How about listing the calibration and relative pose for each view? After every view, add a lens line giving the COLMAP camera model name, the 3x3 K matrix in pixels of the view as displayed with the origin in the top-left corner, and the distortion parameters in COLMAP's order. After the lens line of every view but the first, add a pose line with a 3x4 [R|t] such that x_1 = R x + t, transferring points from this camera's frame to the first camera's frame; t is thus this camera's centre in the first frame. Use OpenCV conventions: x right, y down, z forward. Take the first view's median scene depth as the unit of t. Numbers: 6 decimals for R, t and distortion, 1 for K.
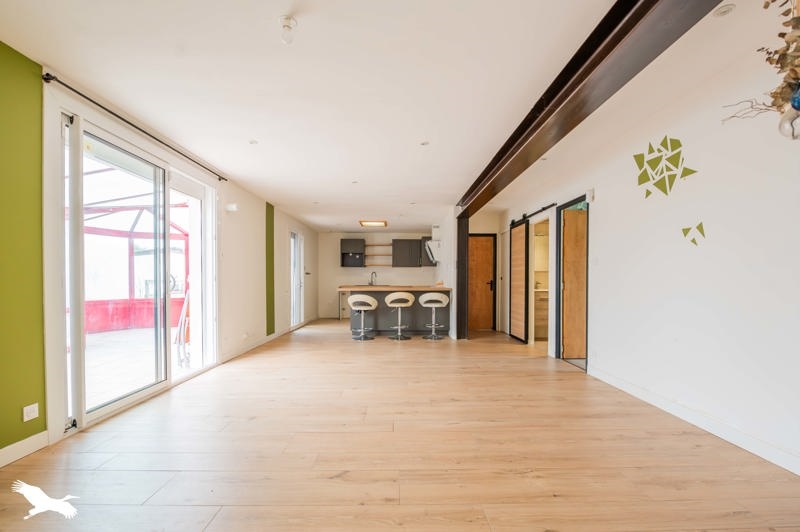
lens RADIAL K [[356.2, 0, 399.7], [0, 356.2, 283.8], [0, 0, 1]] dist [-0.000215, -0.000158]
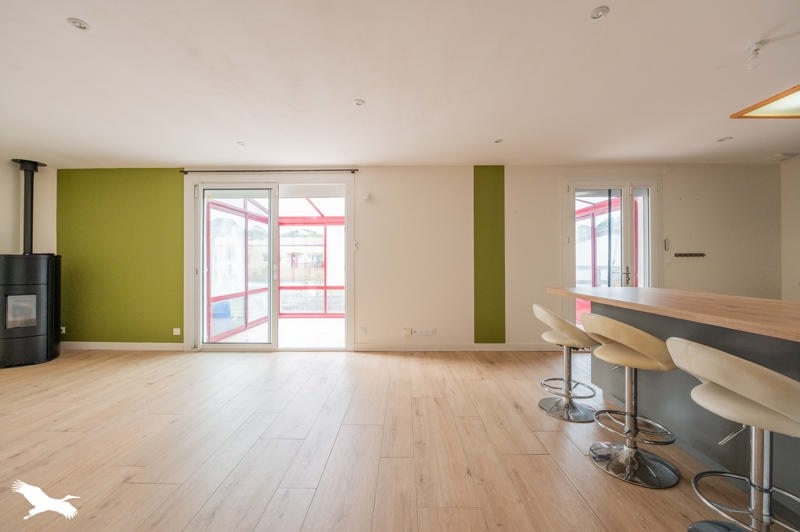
lens RADIAL K [[315.2, 0, 400.0], [0, 315.2, 266.0], [0, 0, 1]] dist [0.001446, 0.000192]
pose [[-0.027611, 0.006784, -0.999596, 0.606187], [-0.004020, 0.999968, 0.006897, -0.041467], [0.999611, 0.004209, -0.027583, 1.733841]]
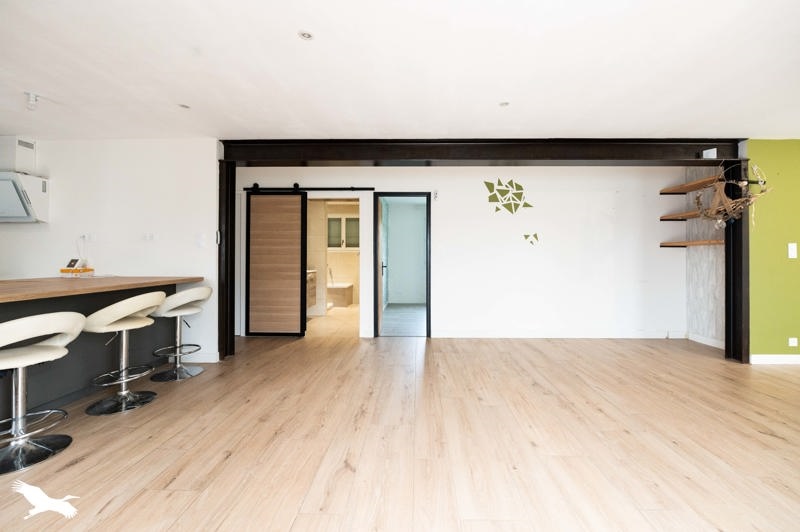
lens RADIAL K [[321.8, 0, 419.5], [0, 321.8, 256.5], [0, 0, 1]] dist [-0.003215, -0.000684]
pose [[0.008819, 0.004193, 0.999952, -0.797409], [0.008325, 0.999956, -0.004267, -0.035889], [-0.999926, 0.008362, 0.008784, 1.386325]]
